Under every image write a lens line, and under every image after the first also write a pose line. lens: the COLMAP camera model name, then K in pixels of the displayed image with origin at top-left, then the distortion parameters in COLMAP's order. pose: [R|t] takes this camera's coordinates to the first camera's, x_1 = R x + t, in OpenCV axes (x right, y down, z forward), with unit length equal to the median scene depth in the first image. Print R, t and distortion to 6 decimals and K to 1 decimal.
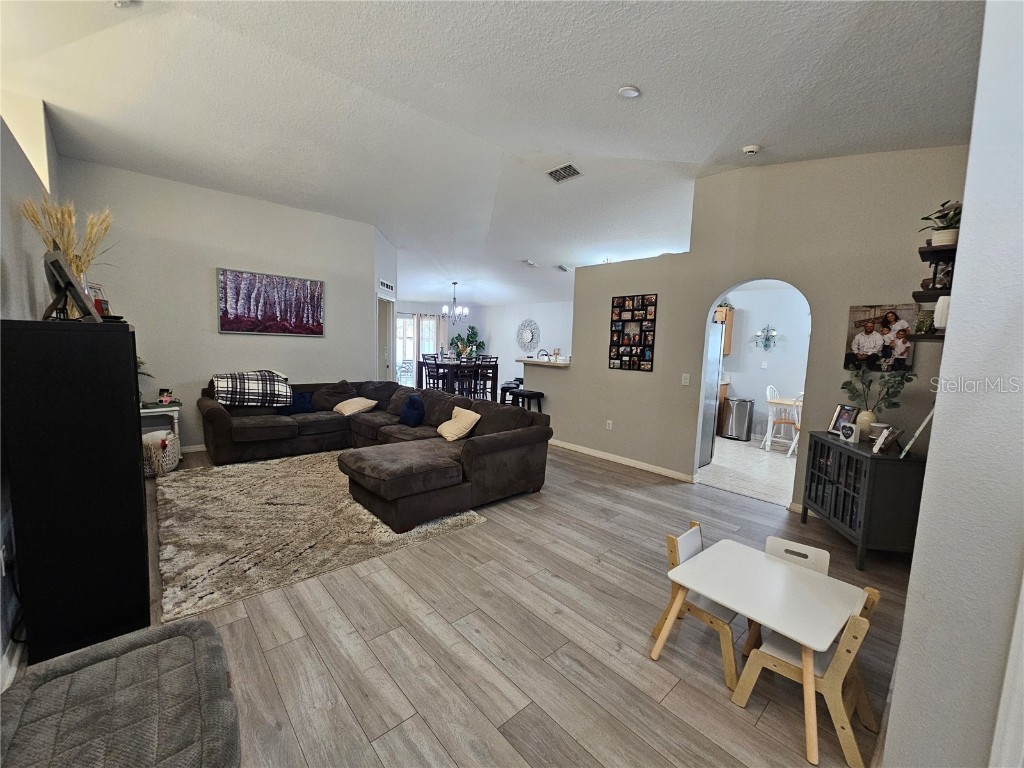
lens RADIAL K [[415.9, 0, 510.5], [0, 415.9, 386.8], [0, 0, 1]] dist [0.001647, -0.001385]
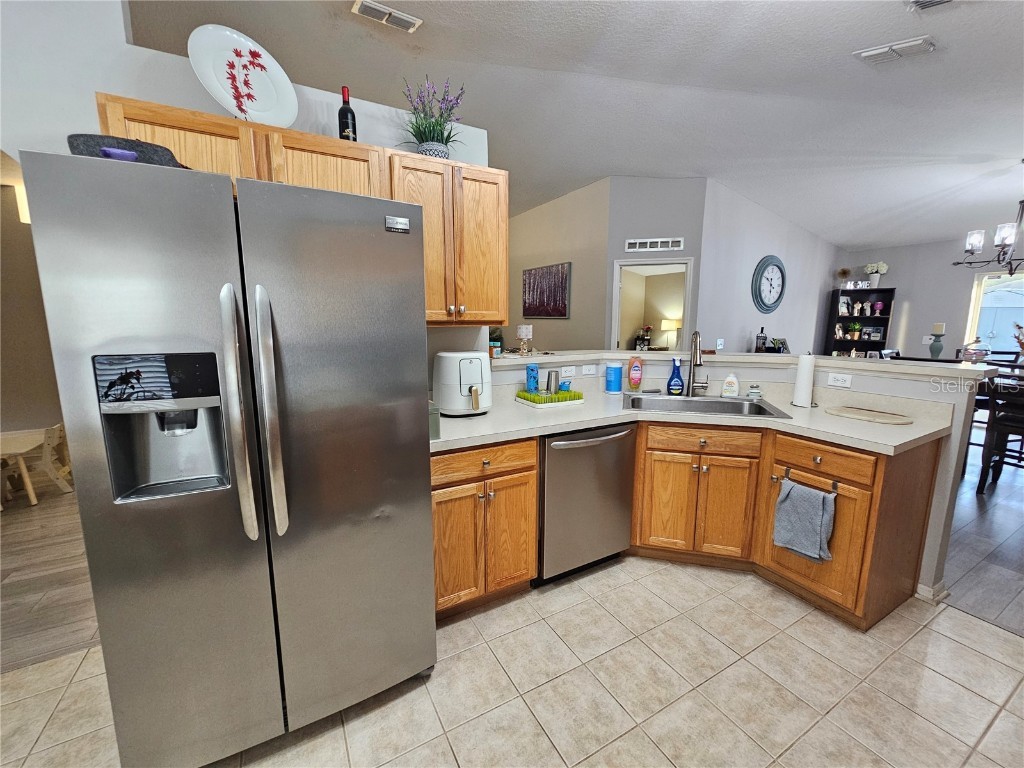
lens RADIAL K [[415.9, 0, 510.5], [0, 415.9, 386.8], [0, 0, 1]] dist [0.001647, -0.001385]
pose [[-0.222957, 0.123384, -0.966988, 0.804305], [-0.112037, 0.982141, 0.151150, -0.133262], [0.968369, 0.142039, -0.205151, 1.547352]]
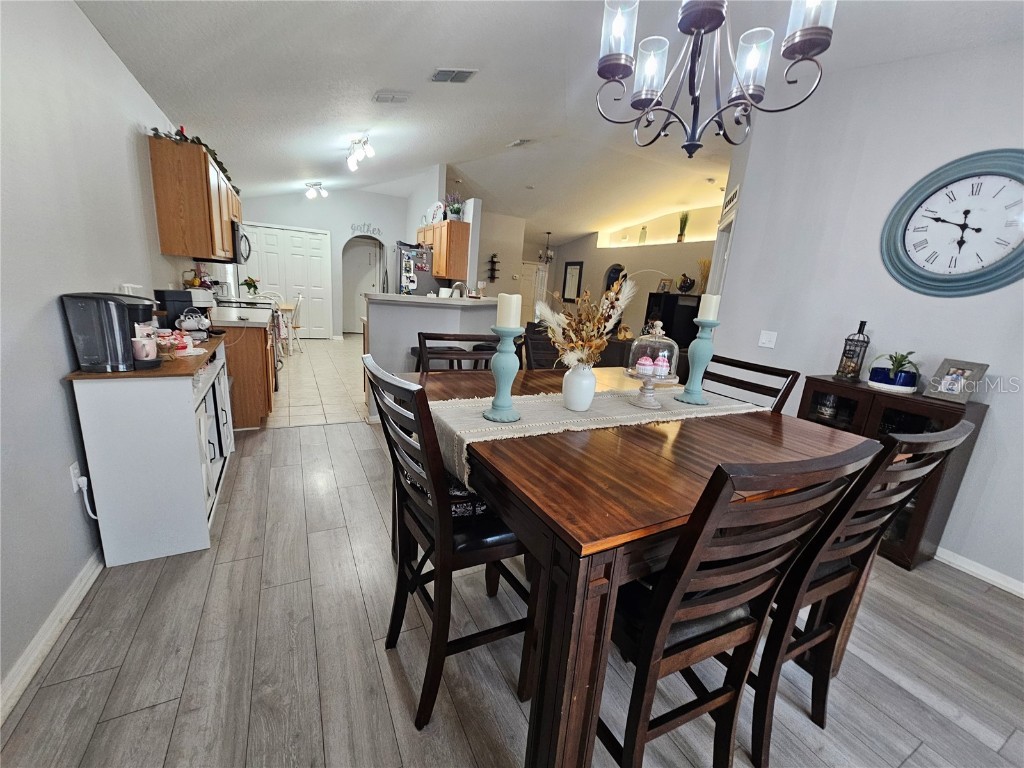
lens RADIAL K [[415.9, 0, 510.5], [0, 415.9, 386.8], [0, 0, 1]] dist [0.001647, -0.001385]
pose [[-0.960433, -0.168746, 0.221570, -0.289056], [-0.085850, 0.936186, 0.340861, -0.282514], [-0.264949, 0.308352, -0.913631, 2.753305]]
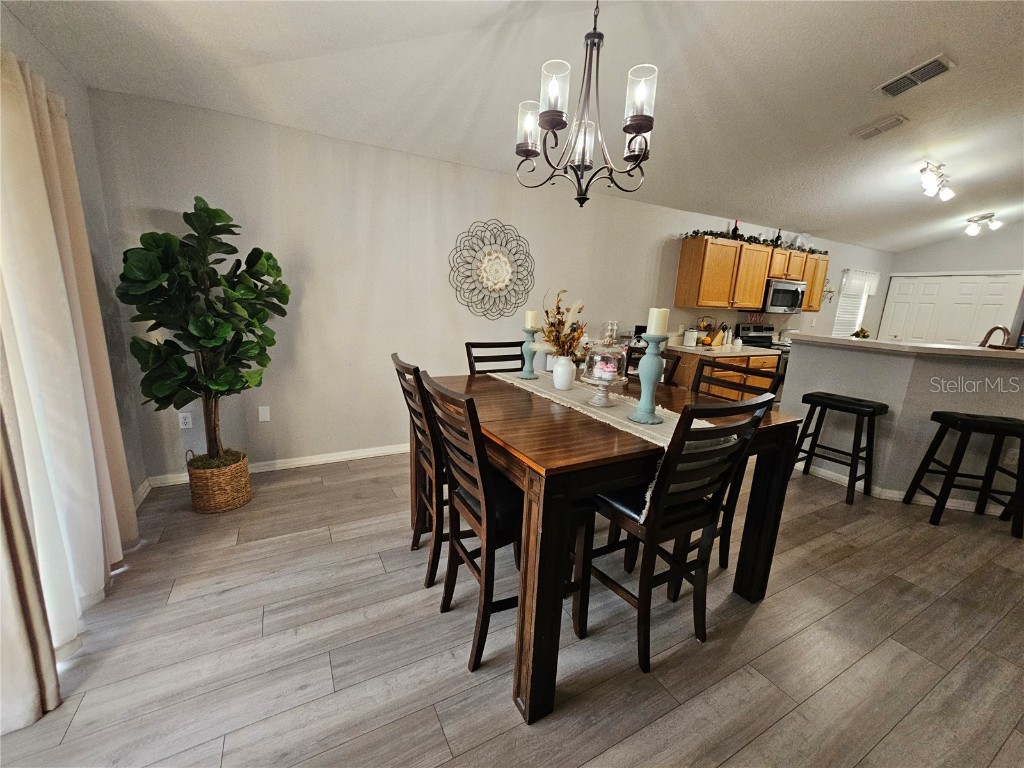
lens RADIAL K [[415.9, 0, 510.5], [0, 415.9, 386.8], [0, 0, 1]] dist [0.001647, -0.001385]
pose [[0.240484, -0.224940, 0.944230, -0.786254], [0.067289, 0.974301, 0.214967, -0.263349], [-0.968318, 0.011840, 0.249439, 2.351298]]
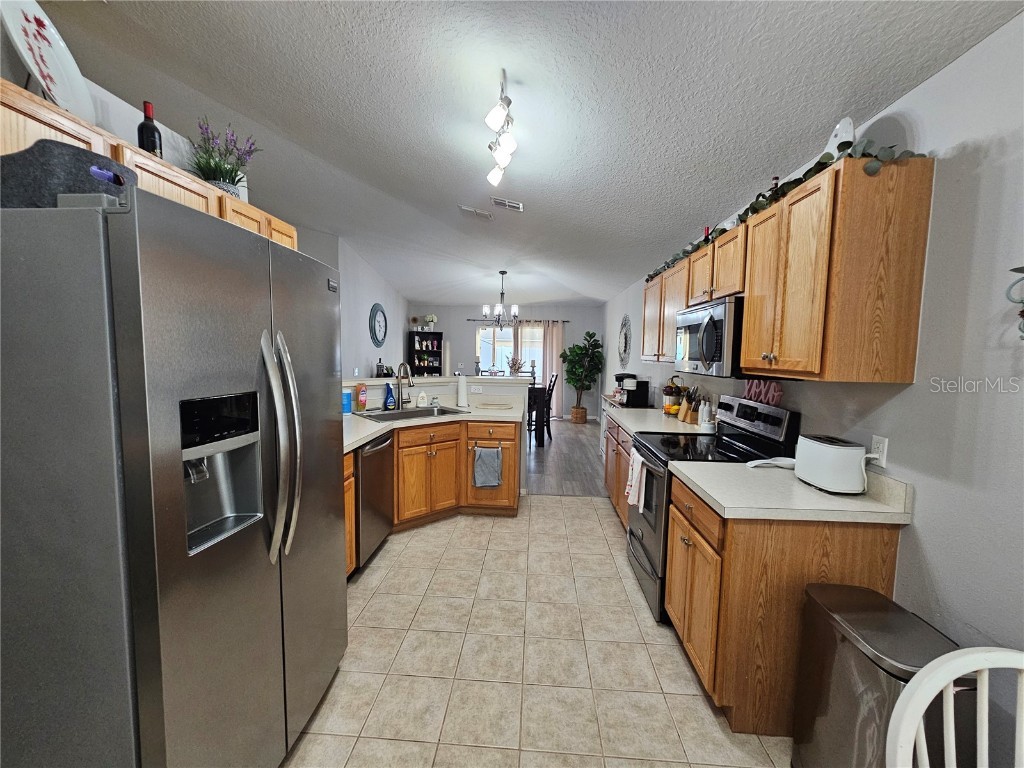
lens RADIAL K [[415.9, 0, 510.5], [0, 415.9, 386.8], [0, 0, 1]] dist [0.001647, -0.001385]
pose [[0.699577, 0.037262, -0.713585, 0.920208], [-0.068230, 0.997560, -0.014800, -0.103112], [0.711292, 0.059042, 0.700413, 1.222304]]
